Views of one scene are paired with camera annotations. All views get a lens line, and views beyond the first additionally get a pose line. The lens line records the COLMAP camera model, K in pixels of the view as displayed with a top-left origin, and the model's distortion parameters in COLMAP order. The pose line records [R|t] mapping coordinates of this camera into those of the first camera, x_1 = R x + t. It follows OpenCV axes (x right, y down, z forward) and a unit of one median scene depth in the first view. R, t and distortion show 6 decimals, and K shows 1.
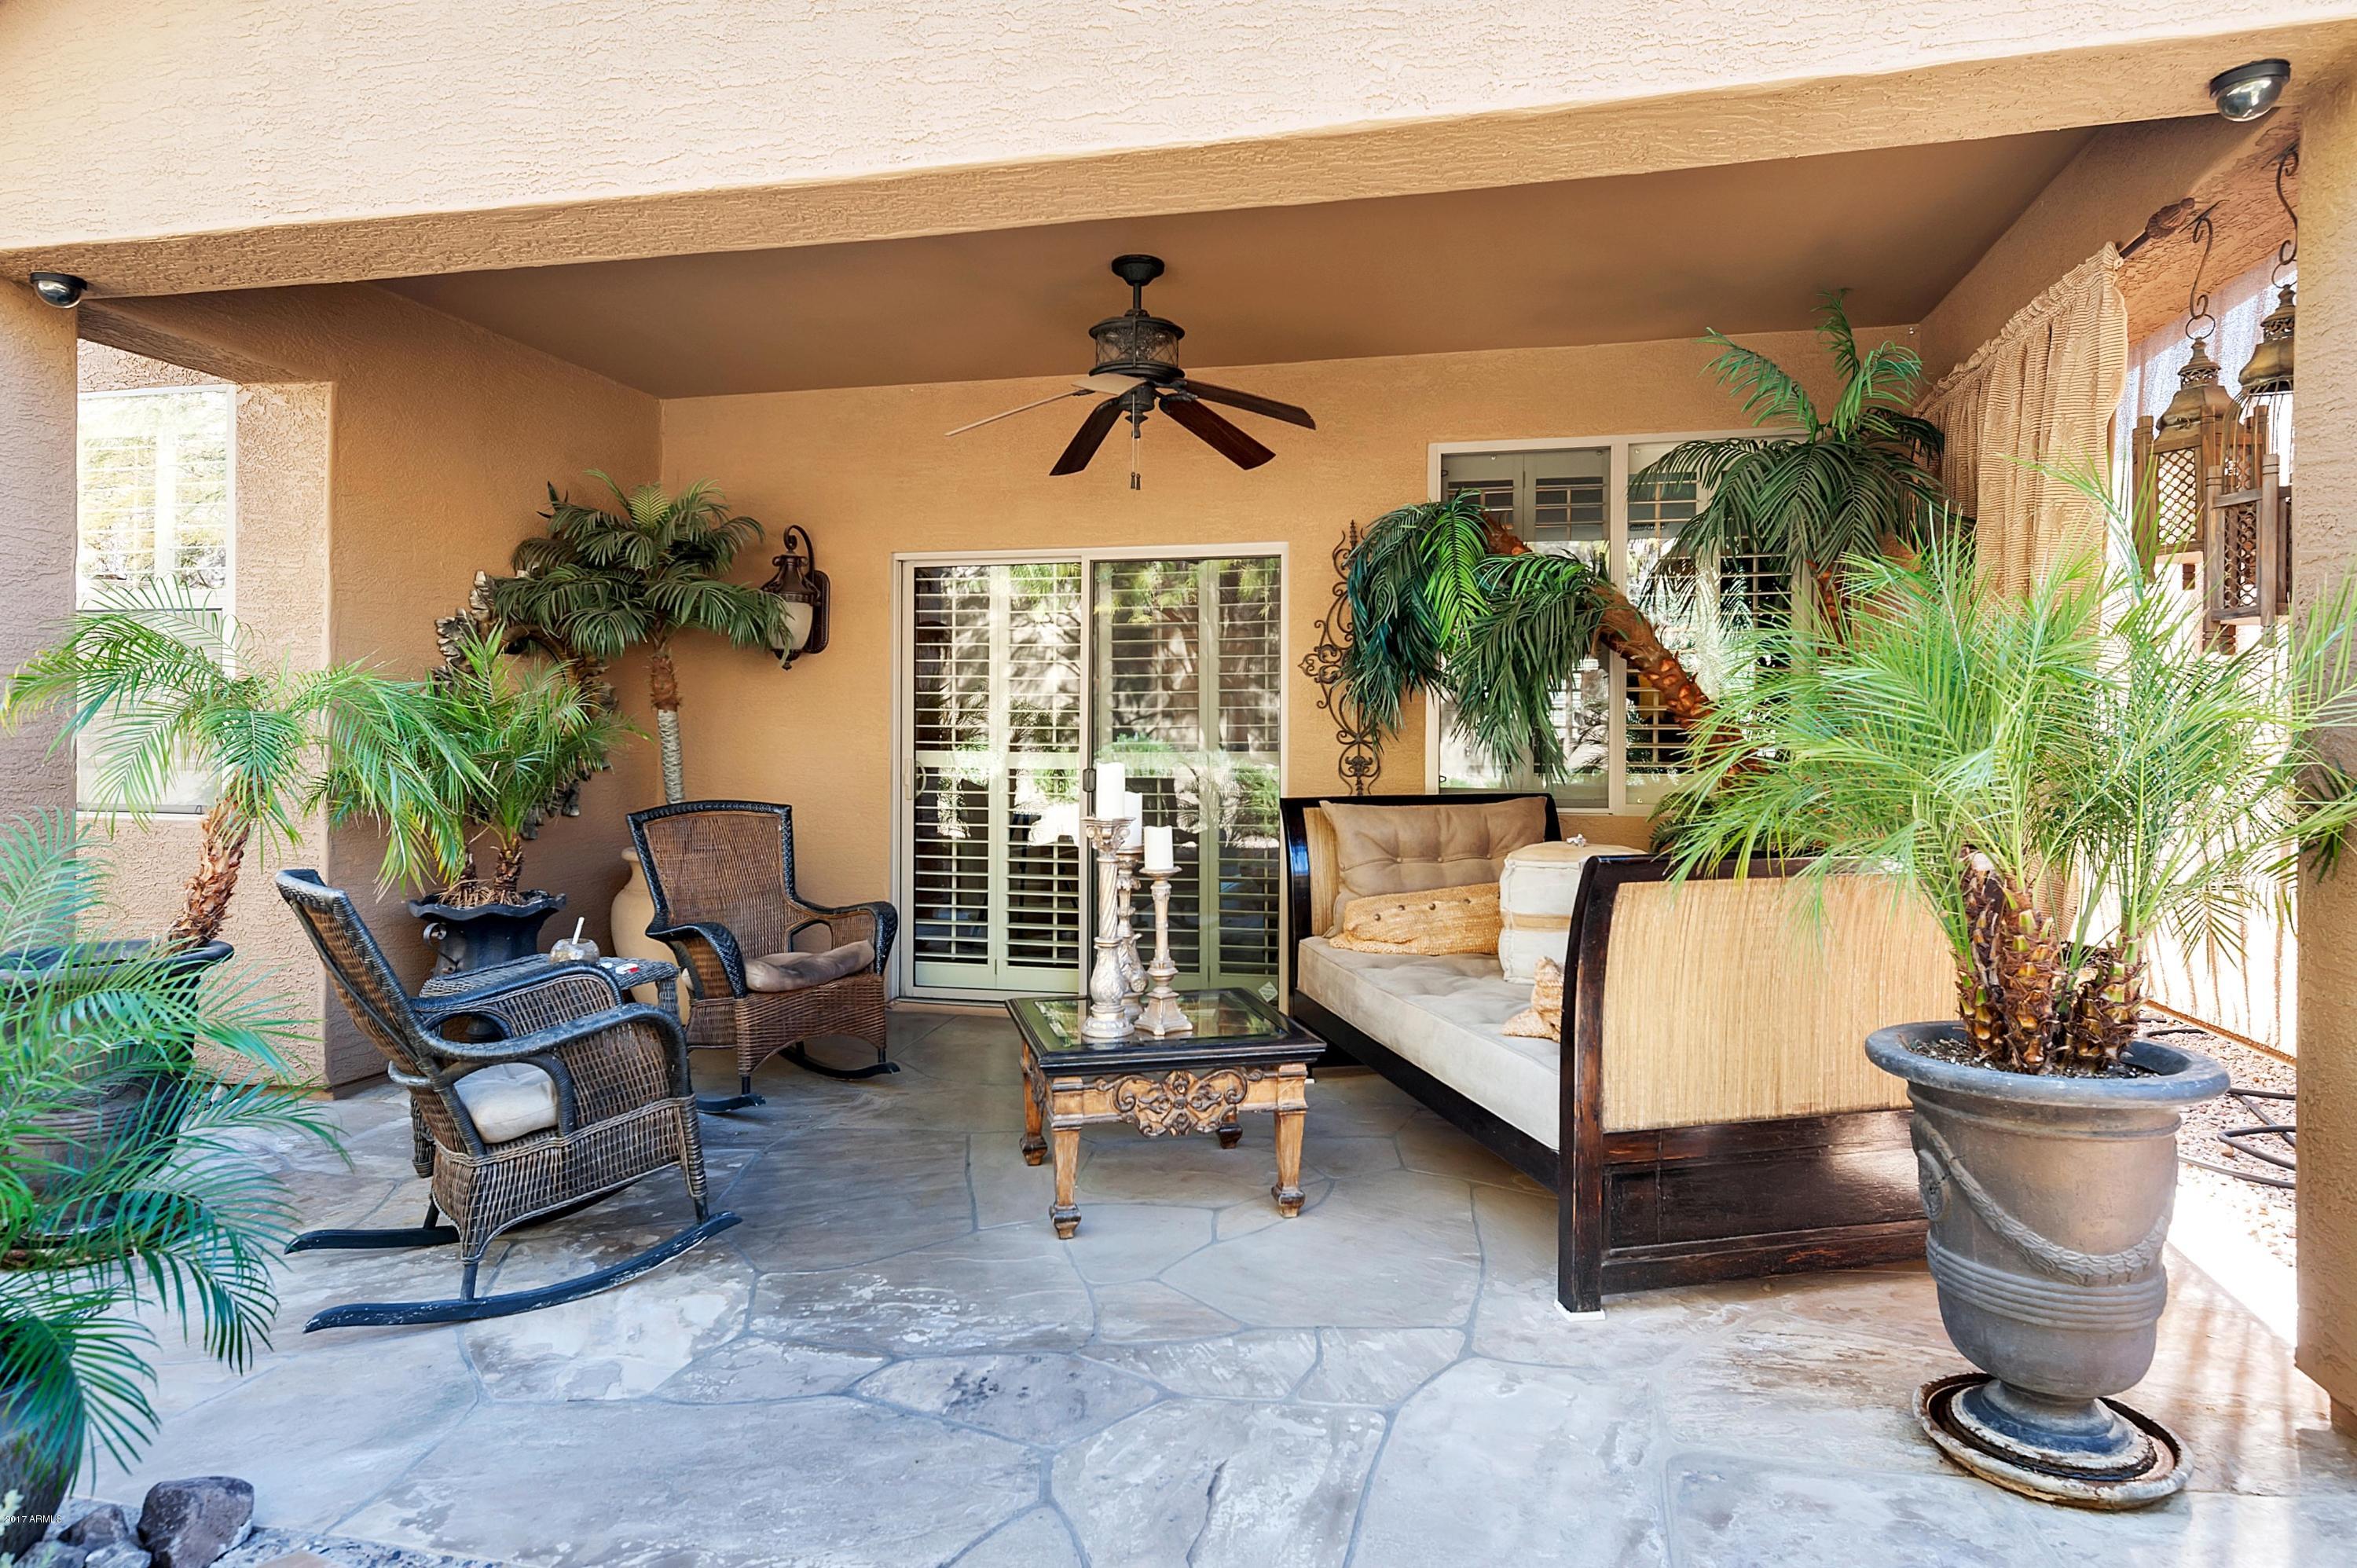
lens RADIAL K [[1400.6, 0, 1180.8], [0, 1400.6, 729.5], [0, 0, 1]] dist [-0.001041, -0.000387]
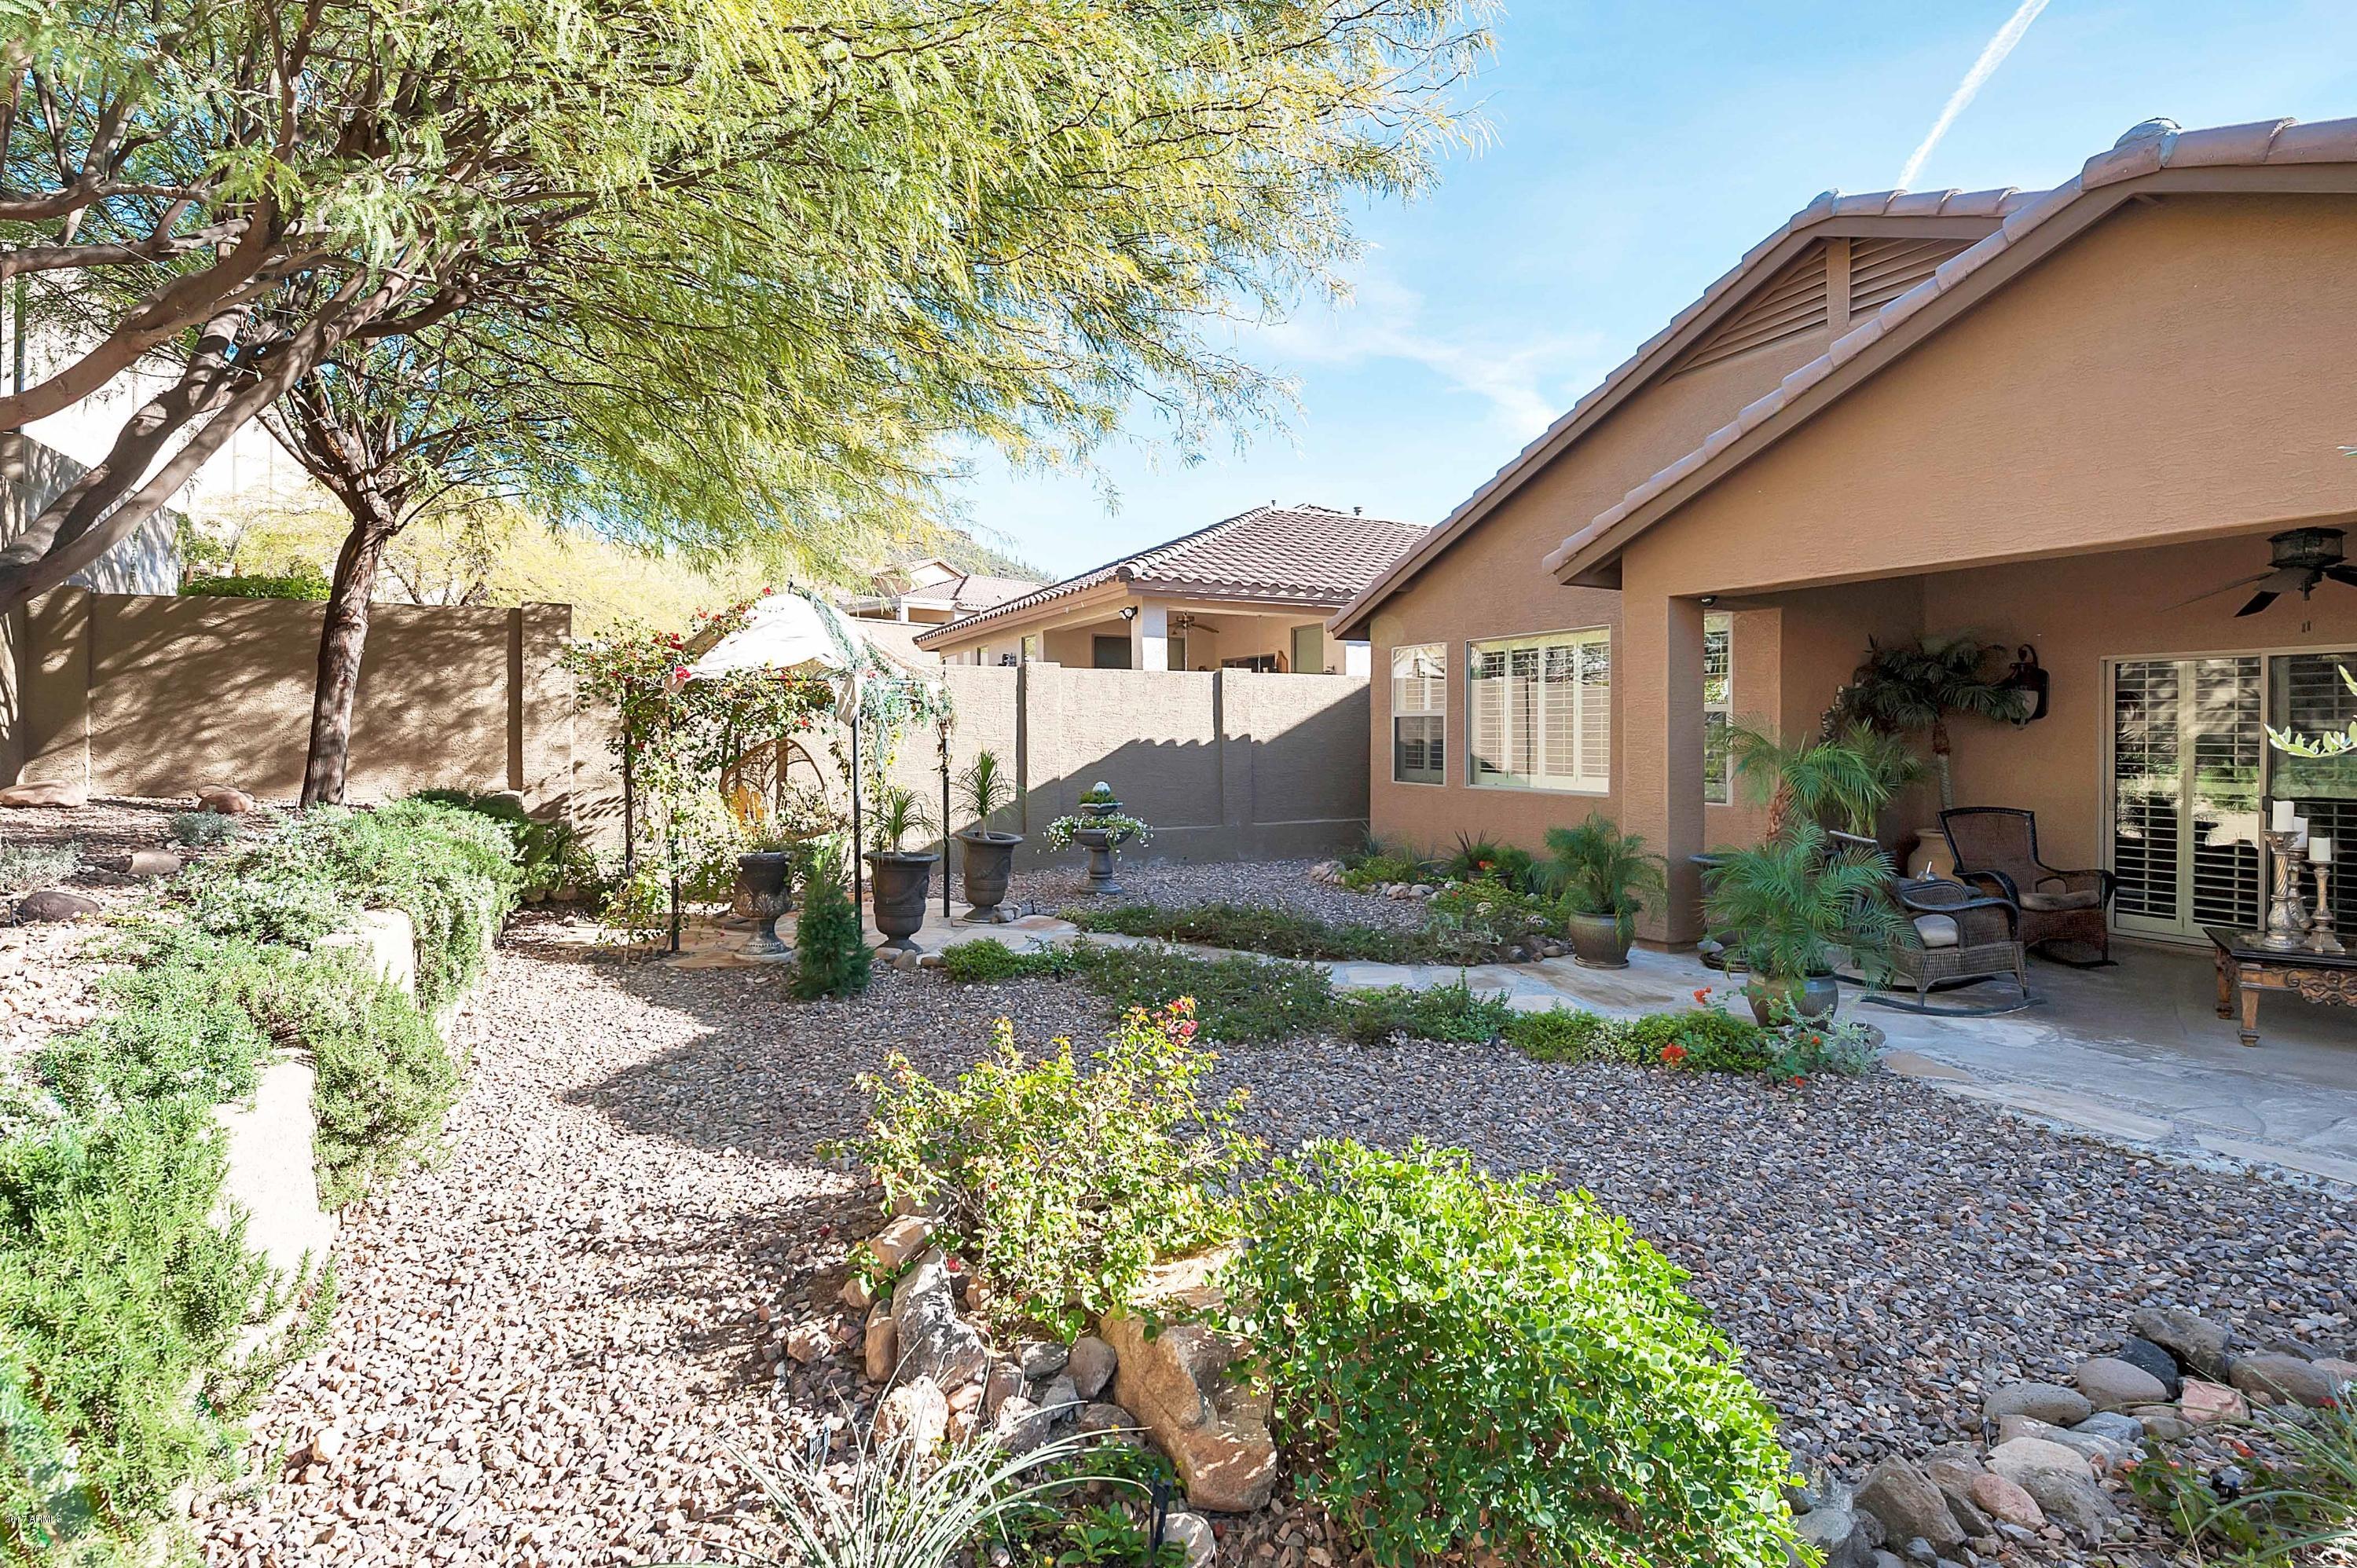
lens RADIAL K [[1078.6, 0, 1176.4], [0, 1078.6, 738.2], [0, 0, 1]] dist [0.000109, -0.008482]
pose [[0.650220, 0.000663, -0.759746, 0.055065], [0.004530, 0.999978, 0.004749, -0.055564], [0.759733, -0.006529, 0.650203, -0.792801]]
